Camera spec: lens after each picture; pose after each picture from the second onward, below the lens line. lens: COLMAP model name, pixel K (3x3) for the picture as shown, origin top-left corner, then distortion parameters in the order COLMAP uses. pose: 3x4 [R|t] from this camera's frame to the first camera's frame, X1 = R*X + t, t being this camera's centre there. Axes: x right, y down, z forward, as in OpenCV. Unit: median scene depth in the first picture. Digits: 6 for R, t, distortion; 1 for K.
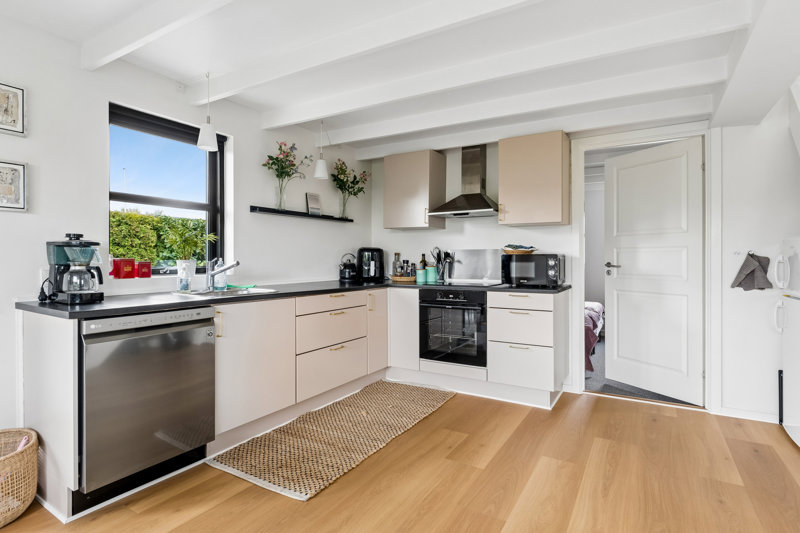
lens RADIAL K [[416.5, 0, 398.6], [0, 416.5, 255.6], [0, 0, 1]] dist [0.000395, -0.000076]
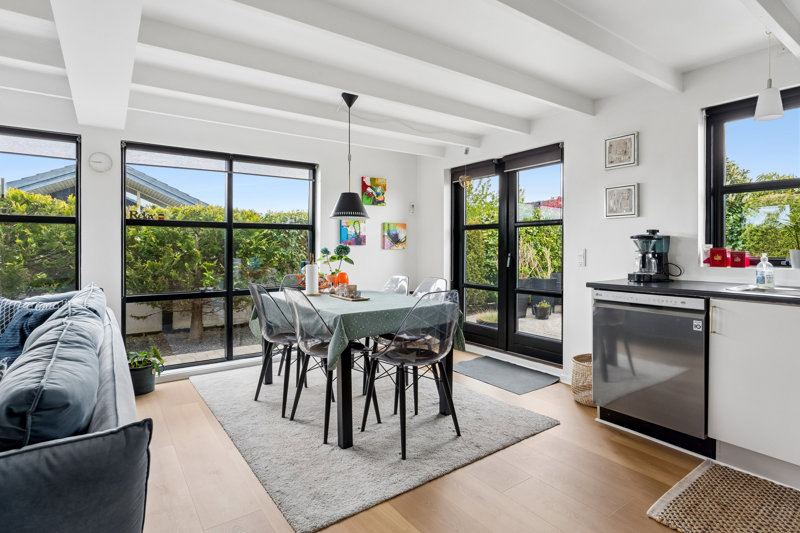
lens RADIAL K [[416.5, 0, 398.6], [0, 416.5, 255.6], [0, 0, 1]] dist [0.000395, -0.000076]
pose [[-0.410055, 0.005823, -0.912042, 0.714230], [0.002823, 0.999983, 0.005115, 0.020627], [0.912056, -0.000477, -0.410064, 0.774560]]
